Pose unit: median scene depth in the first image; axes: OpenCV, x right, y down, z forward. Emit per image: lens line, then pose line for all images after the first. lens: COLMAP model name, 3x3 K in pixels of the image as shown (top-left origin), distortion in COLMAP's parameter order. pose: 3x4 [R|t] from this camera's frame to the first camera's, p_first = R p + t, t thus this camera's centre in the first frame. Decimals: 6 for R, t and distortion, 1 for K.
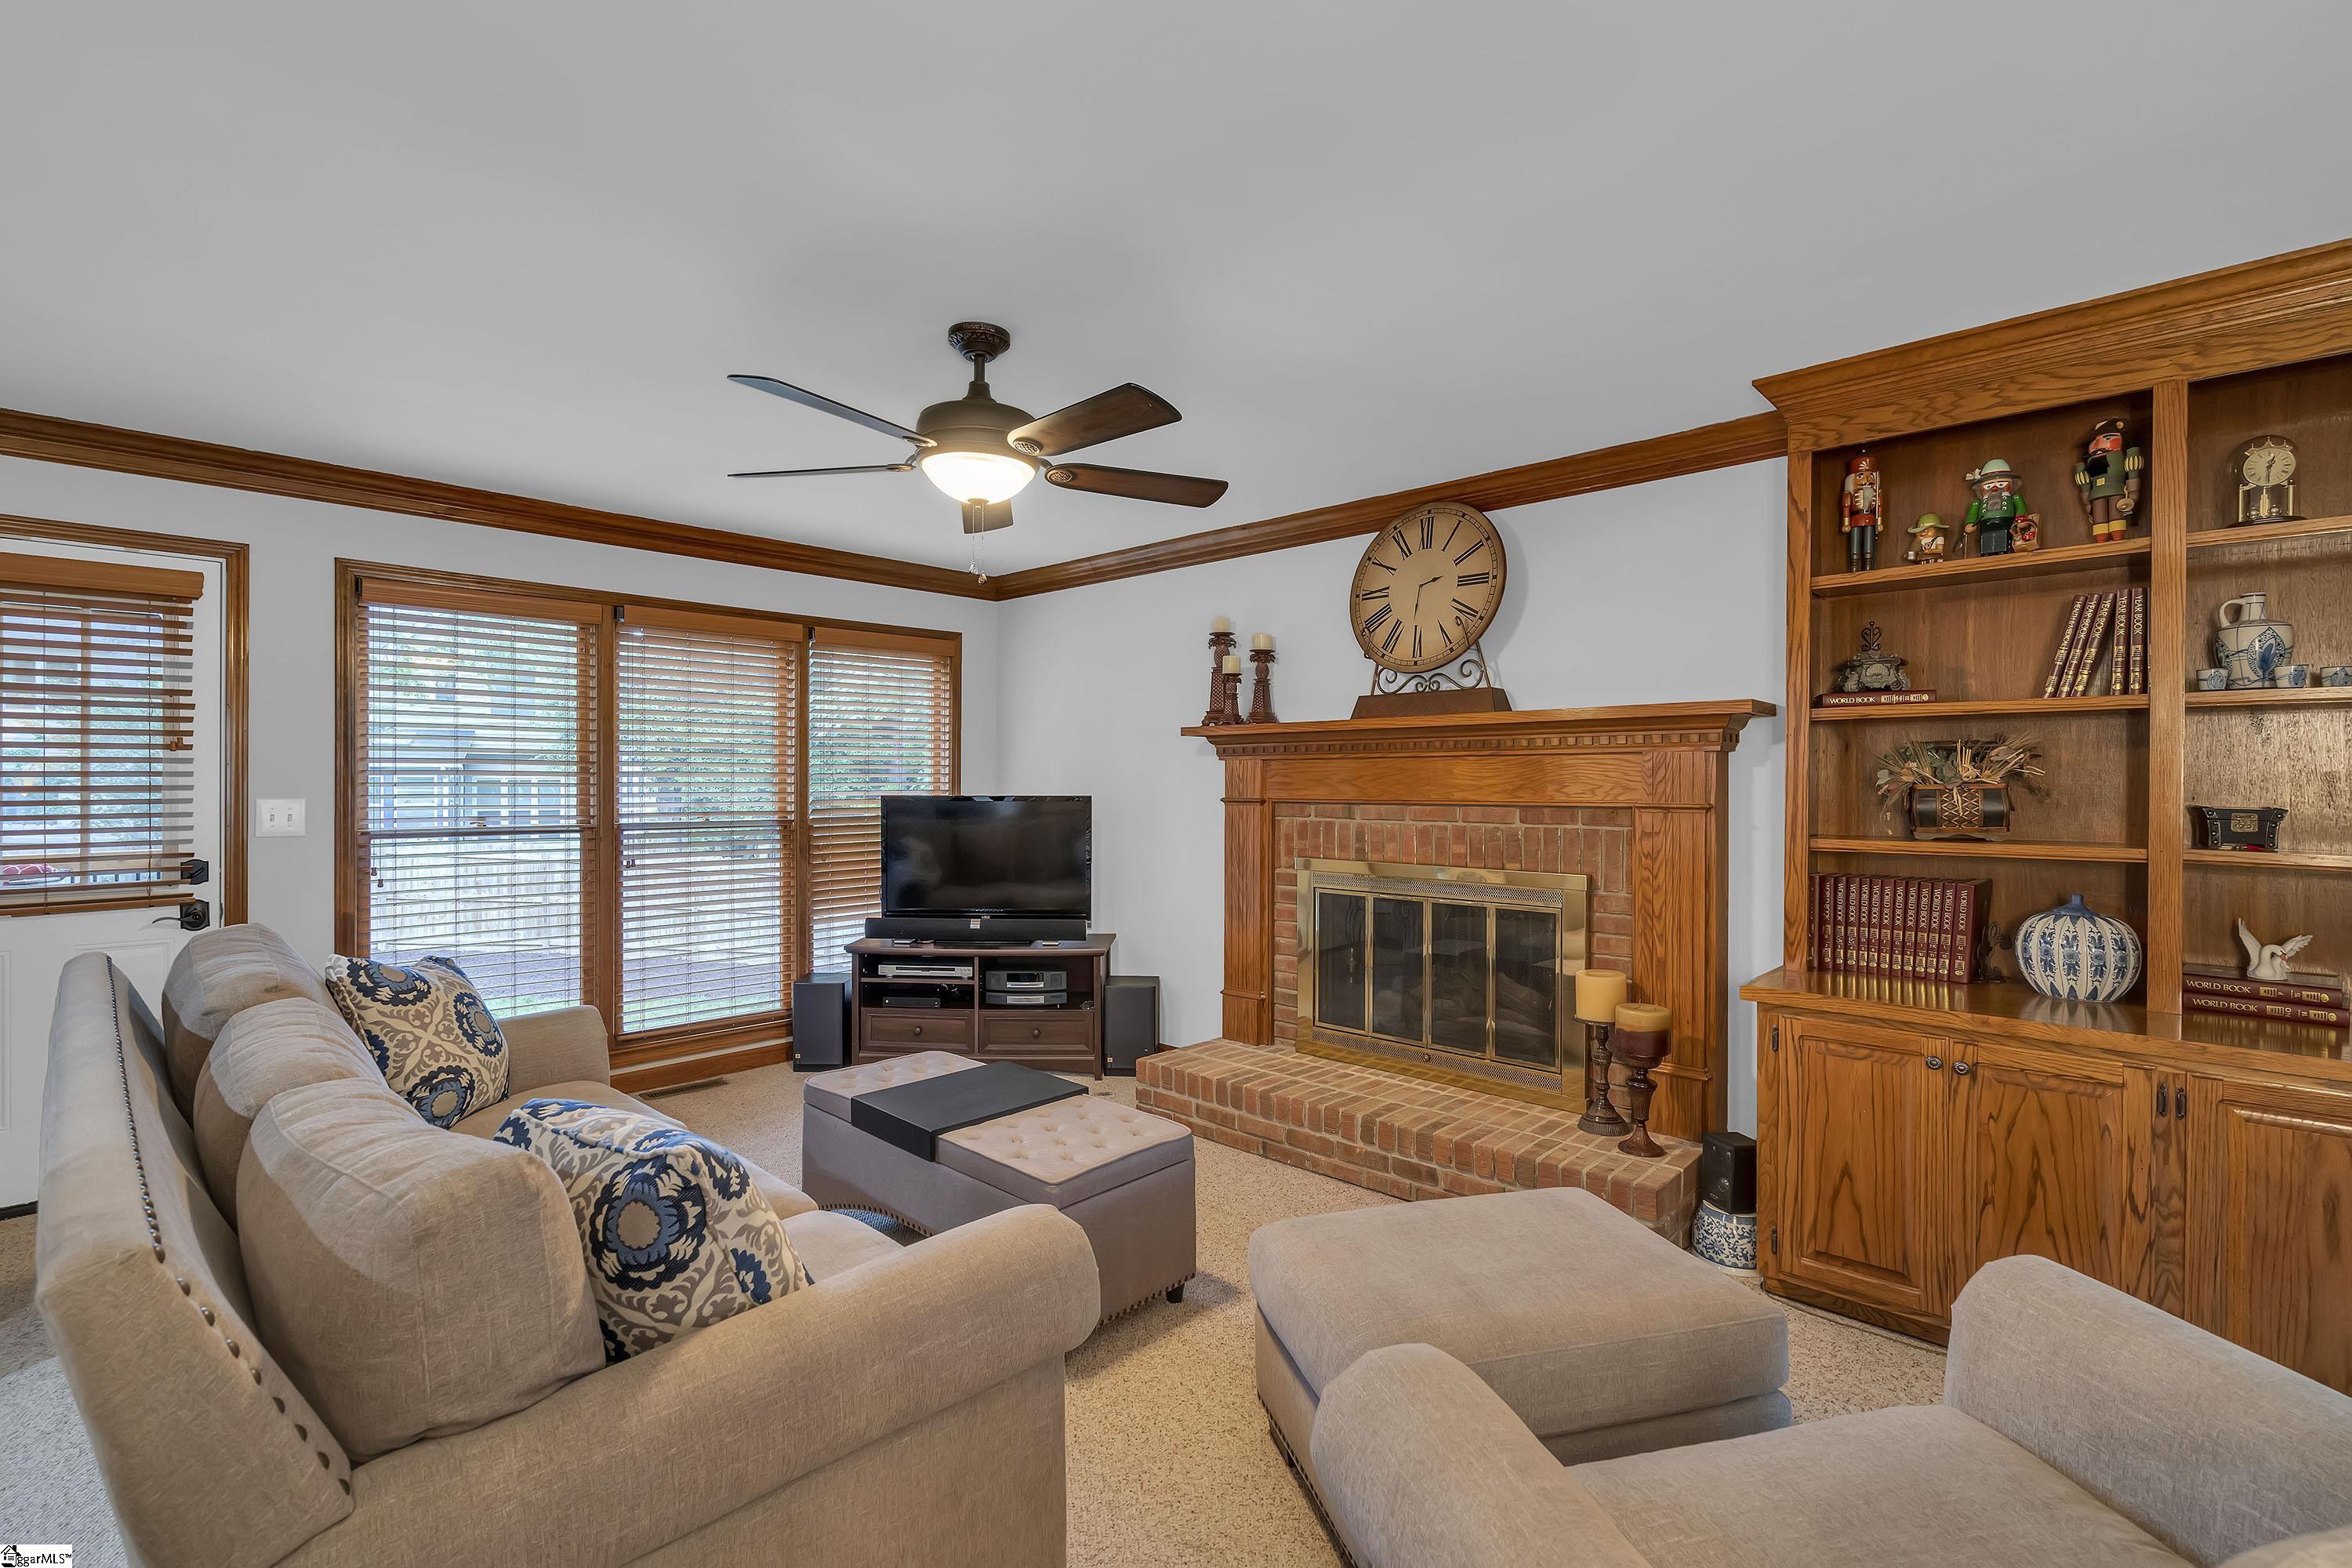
lens RADIAL K [[1062.2, 0, 1172.6], [0, 1062.2, 776.2], [0, 0, 1]] dist [-0.004787, 0.001335]
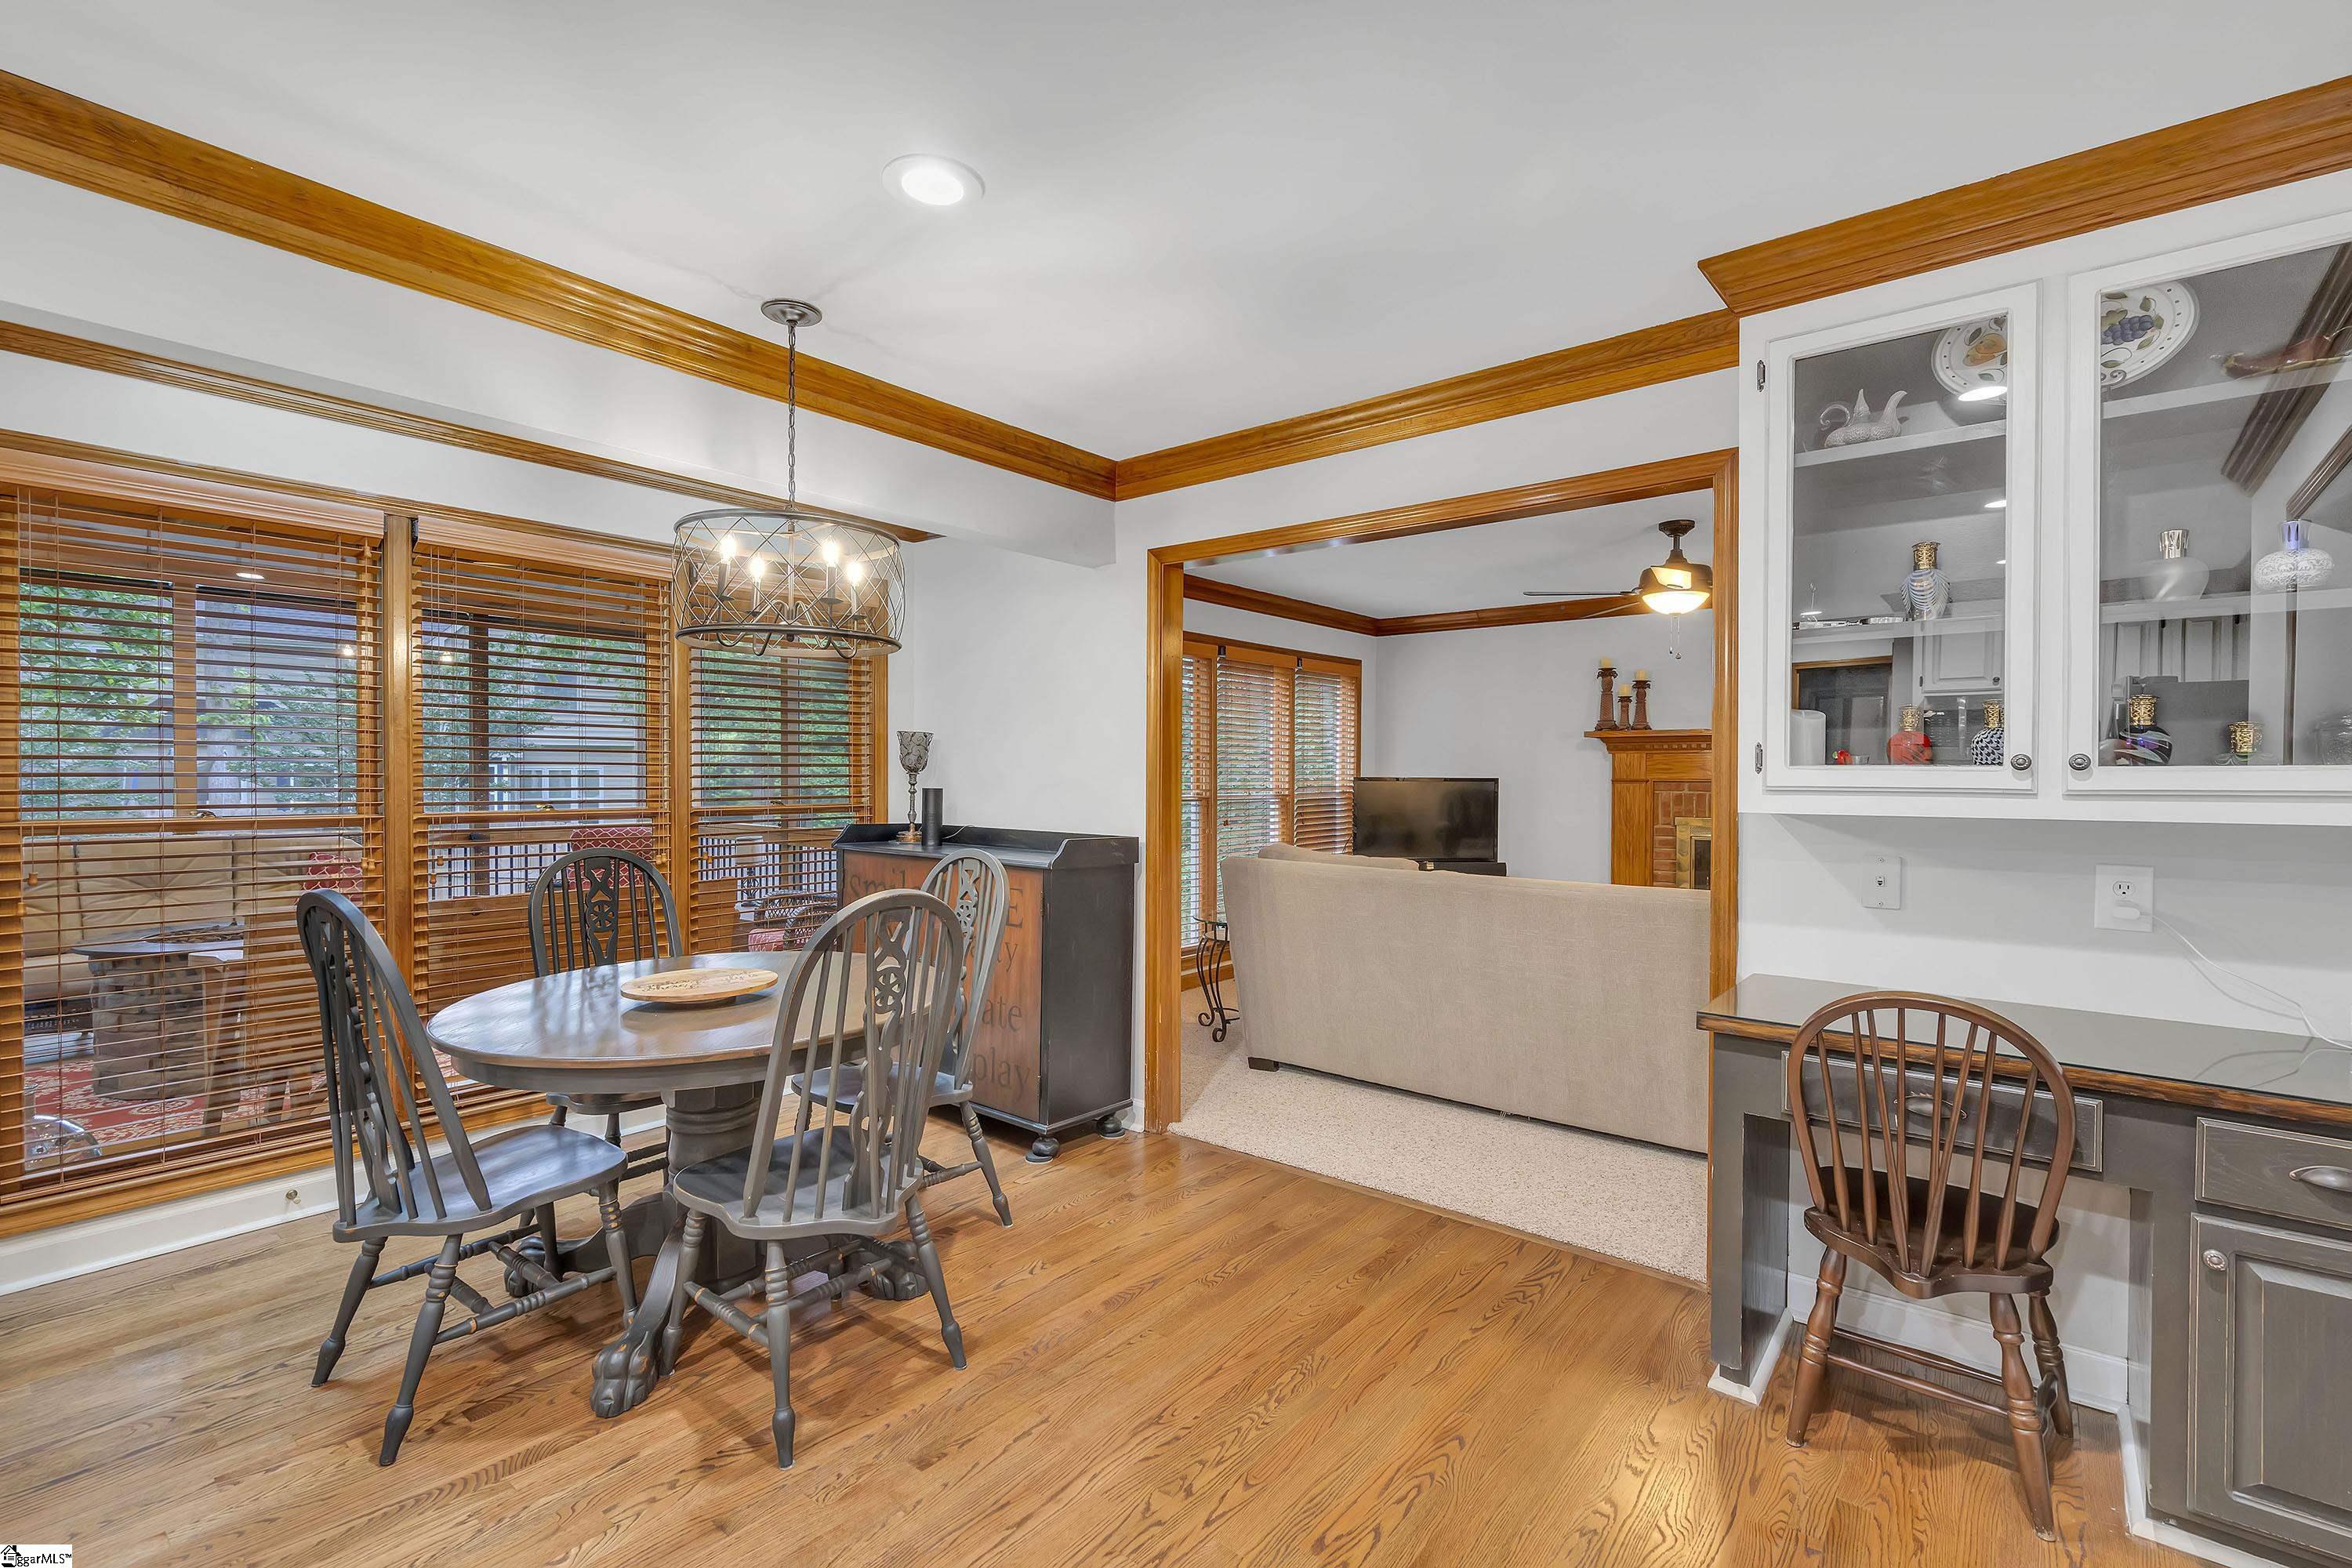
lens RADIAL K [[1062.2, 0, 1193.9], [0, 1062.2, 768.2], [0, 0, 1]] dist [-0.004787, 0.001335]
pose [[0.995977, 0.008307, 0.089221, -0.672330], [-0.007774, 0.999950, -0.006316, 0.019182], [-0.089269, 0.005597, 0.995992, -0.440448]]
